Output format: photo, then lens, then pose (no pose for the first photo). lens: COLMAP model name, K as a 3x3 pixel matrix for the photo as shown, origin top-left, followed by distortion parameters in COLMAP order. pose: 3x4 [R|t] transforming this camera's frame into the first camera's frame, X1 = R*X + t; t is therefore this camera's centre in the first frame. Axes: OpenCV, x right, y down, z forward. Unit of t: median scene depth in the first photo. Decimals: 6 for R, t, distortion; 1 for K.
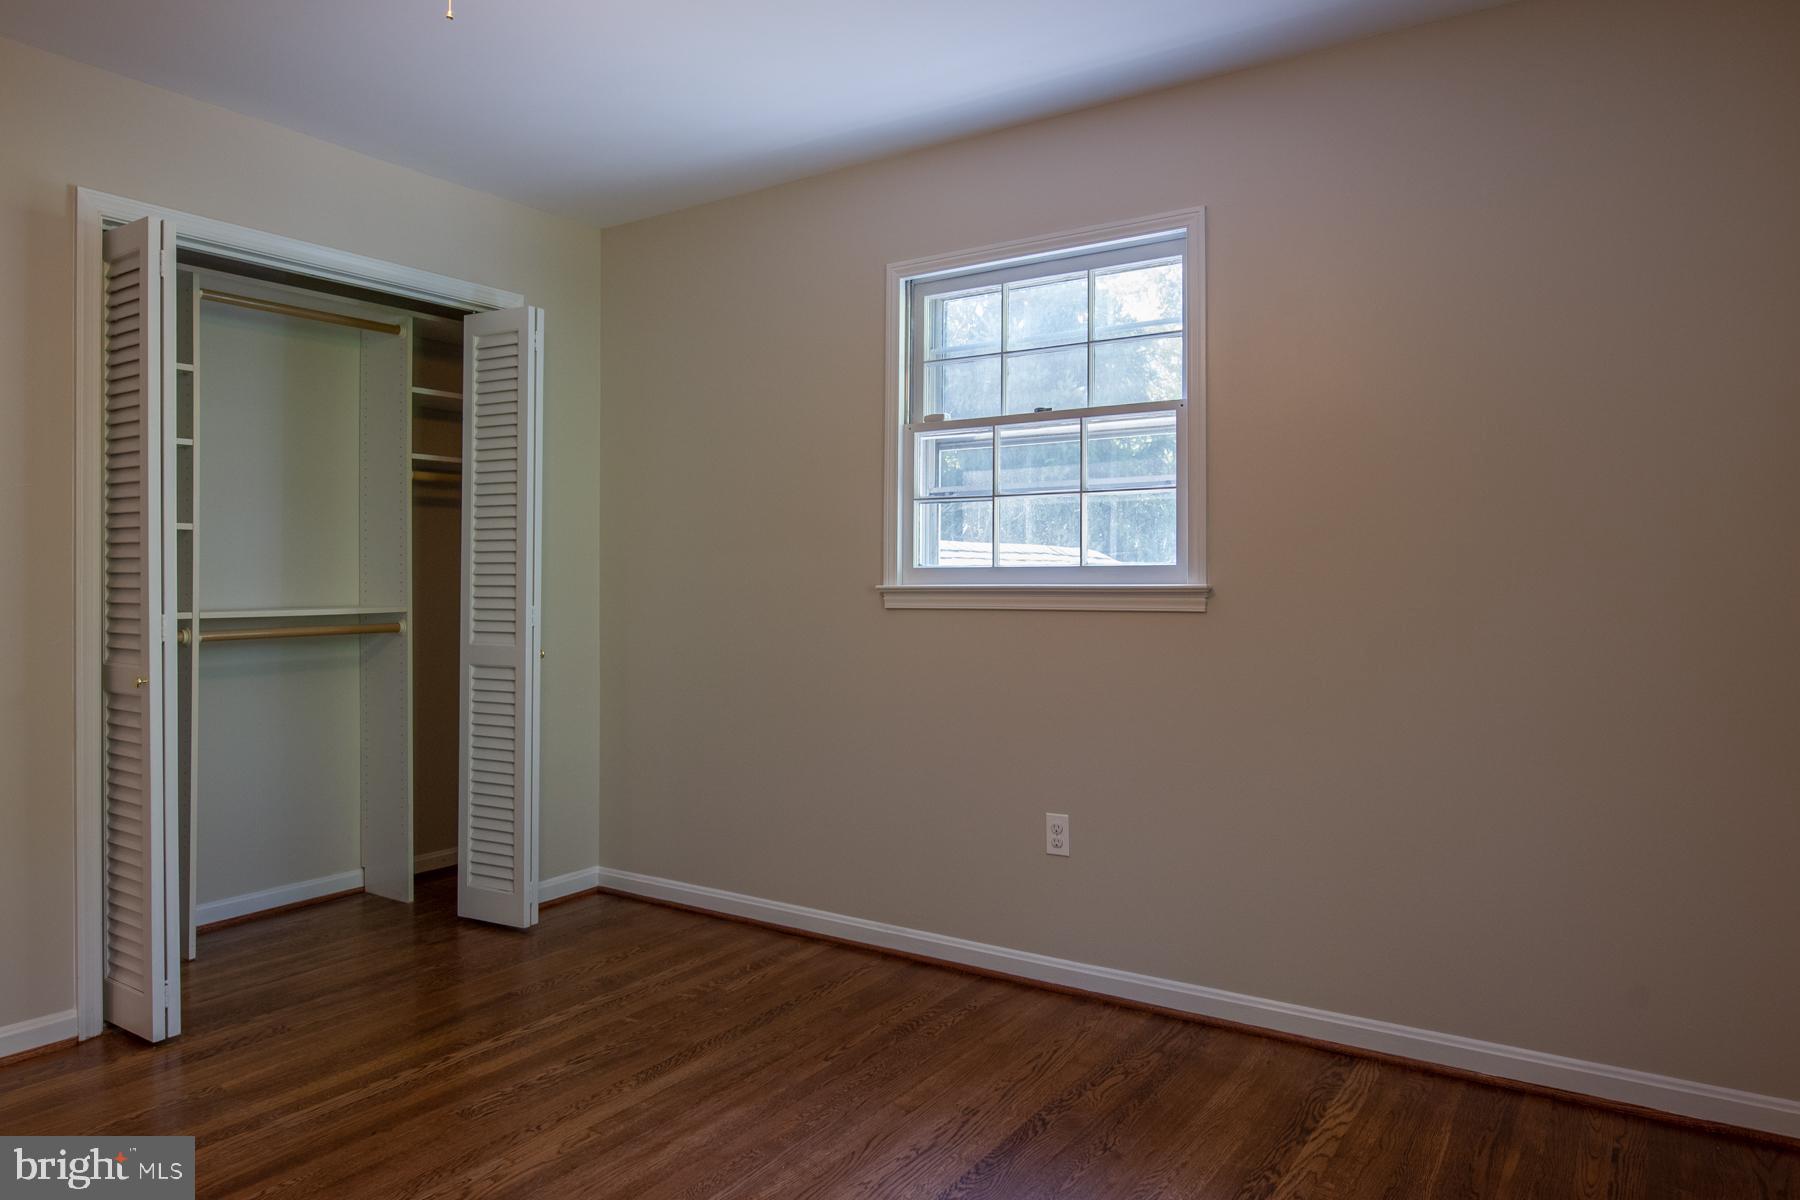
lens RADIAL K [[1132.7, 0, 900.0], [0, 1132.7, 600.0], [0, 0, 1]] dist [-0.000800, -0.001842]
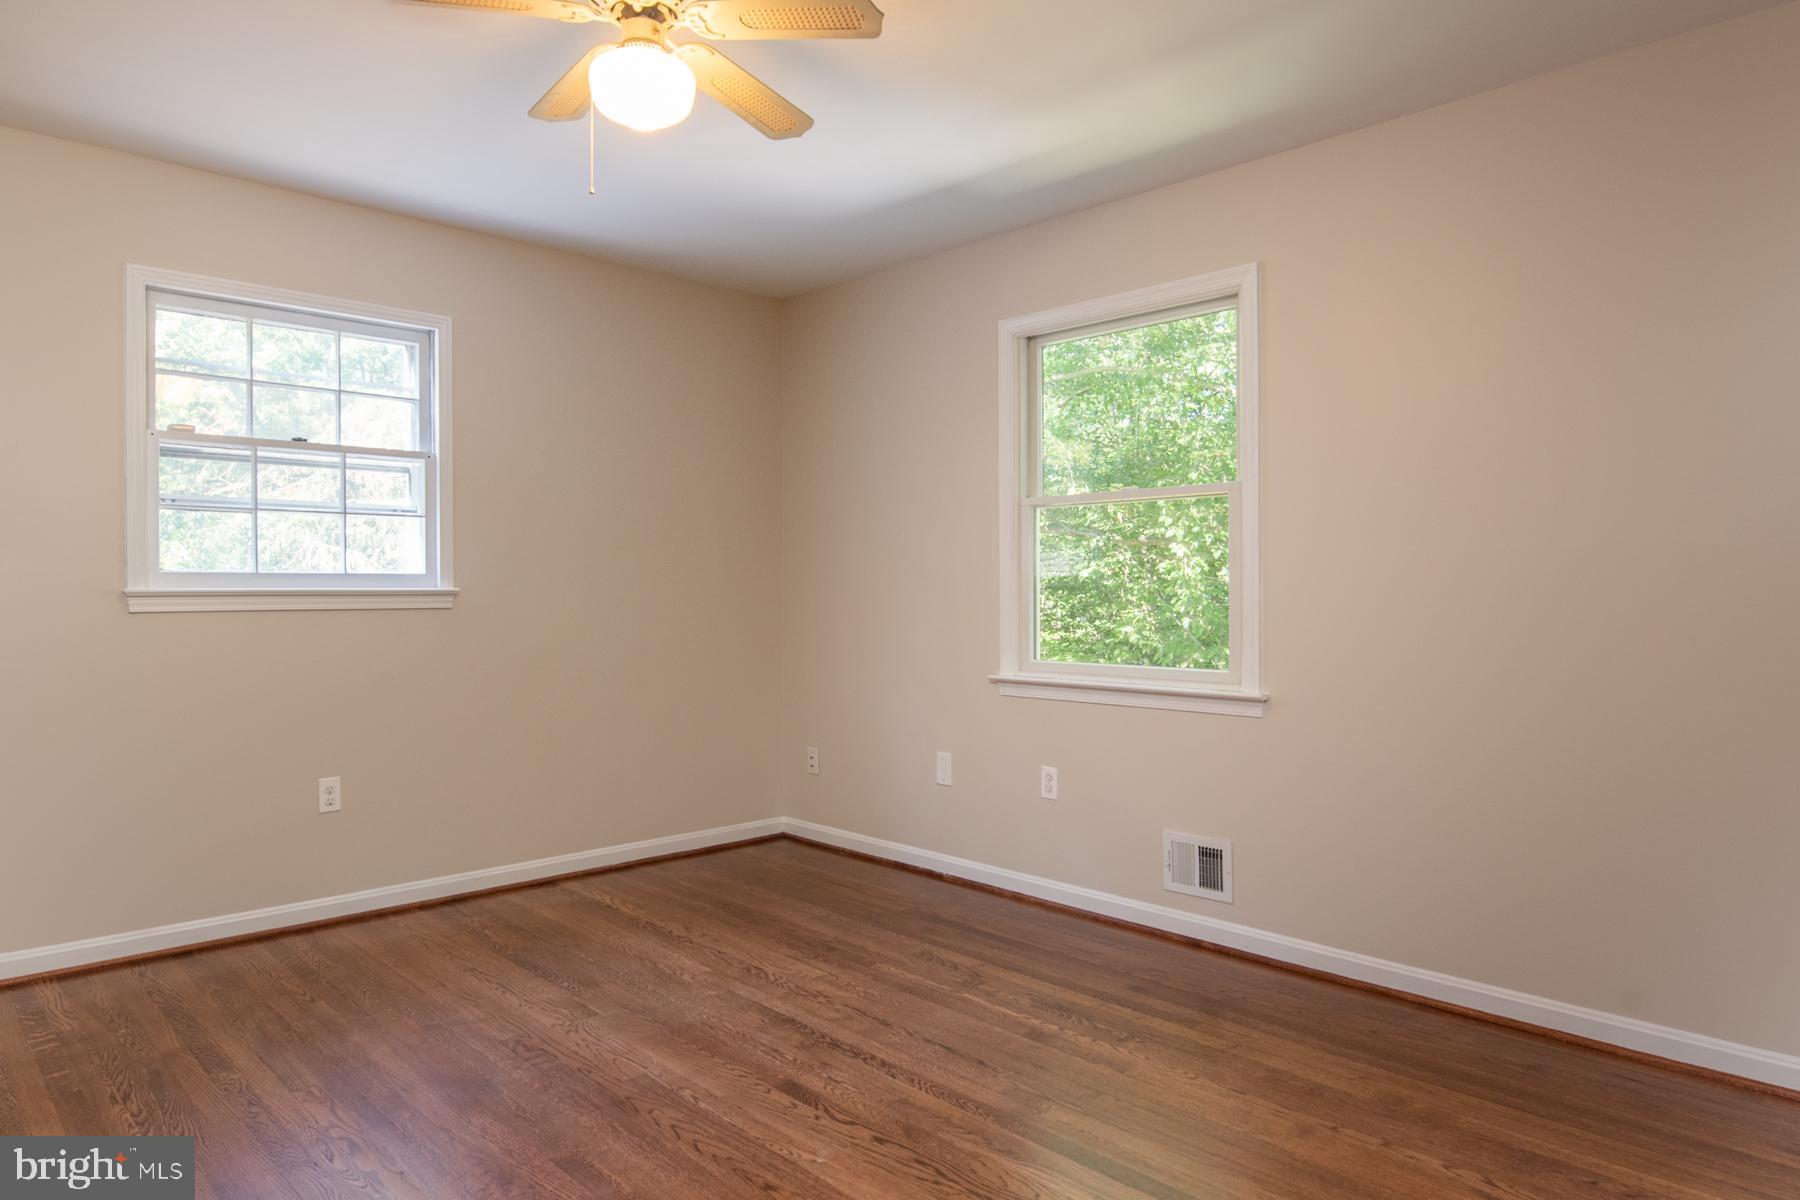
lens RADIAL K [[1119.1, 0, 900.0], [0, 1119.1, 600.0], [0, 0, 1]] dist [0.000981, -0.018854]
pose [[0.216421, -0.013108, 0.976212, -0.943022], [0.006782, 0.999906, 0.011922, -0.011669], [-0.976277, 0.004041, 0.216489, 0.153977]]
